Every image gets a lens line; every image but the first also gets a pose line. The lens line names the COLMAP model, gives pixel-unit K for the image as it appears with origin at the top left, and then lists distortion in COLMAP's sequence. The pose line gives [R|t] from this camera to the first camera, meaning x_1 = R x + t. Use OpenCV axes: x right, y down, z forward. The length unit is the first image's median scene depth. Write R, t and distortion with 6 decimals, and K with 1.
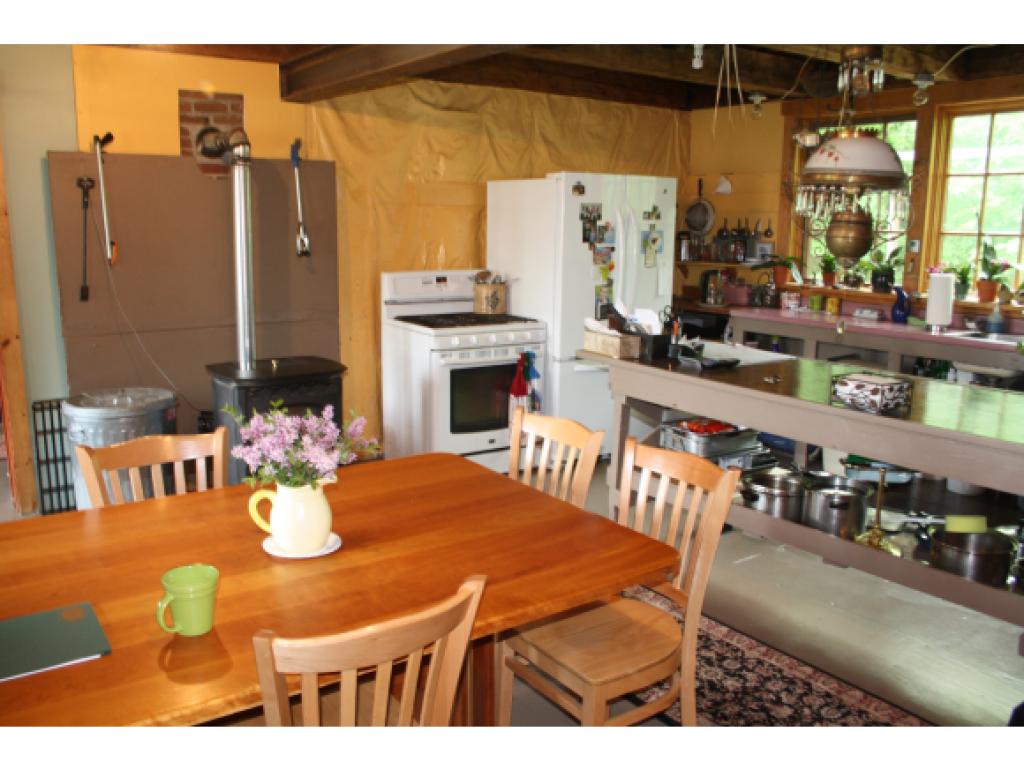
lens RADIAL K [[885.8, 0, 512.0], [0, 885.8, 384.5], [0, 0, 1]] dist [-0.016495, -0.003498]
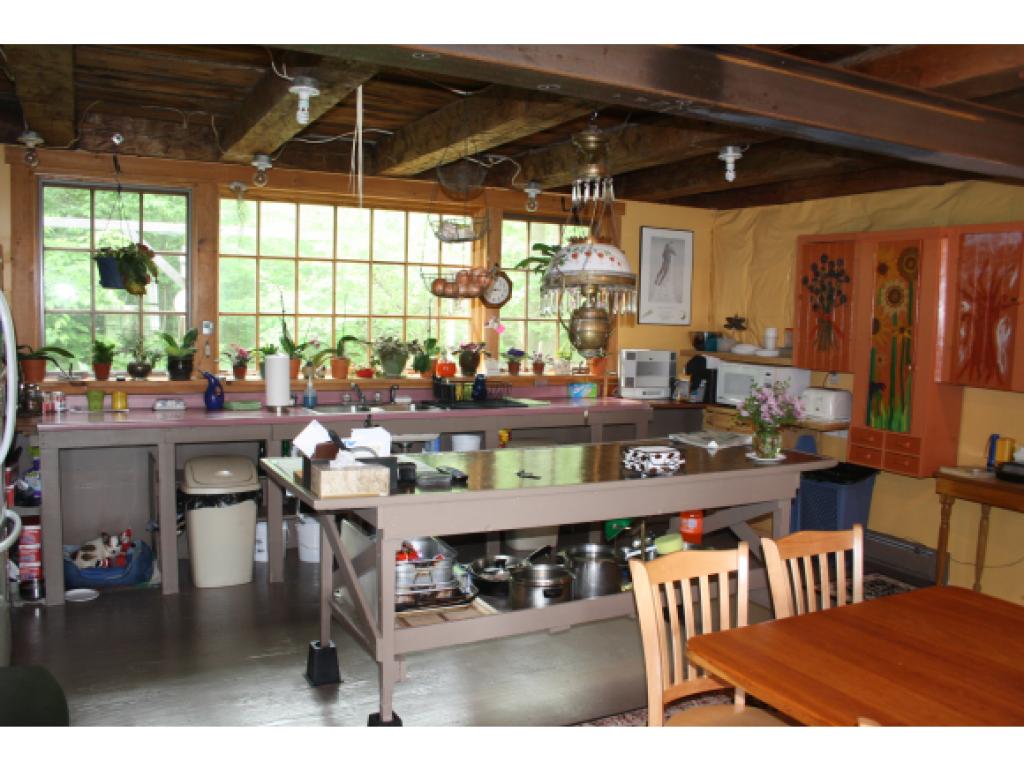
lens RADIAL K [[885.8, 0, 512.0], [0, 885.8, 384.5], [0, 0, 1]] dist [-0.016495, -0.003498]
pose [[0.169486, -0.097057, 0.980742, -0.422952], [0.161719, 0.984388, 0.069471, -0.110837], [-0.972174, 0.146831, 0.182536, 0.520418]]
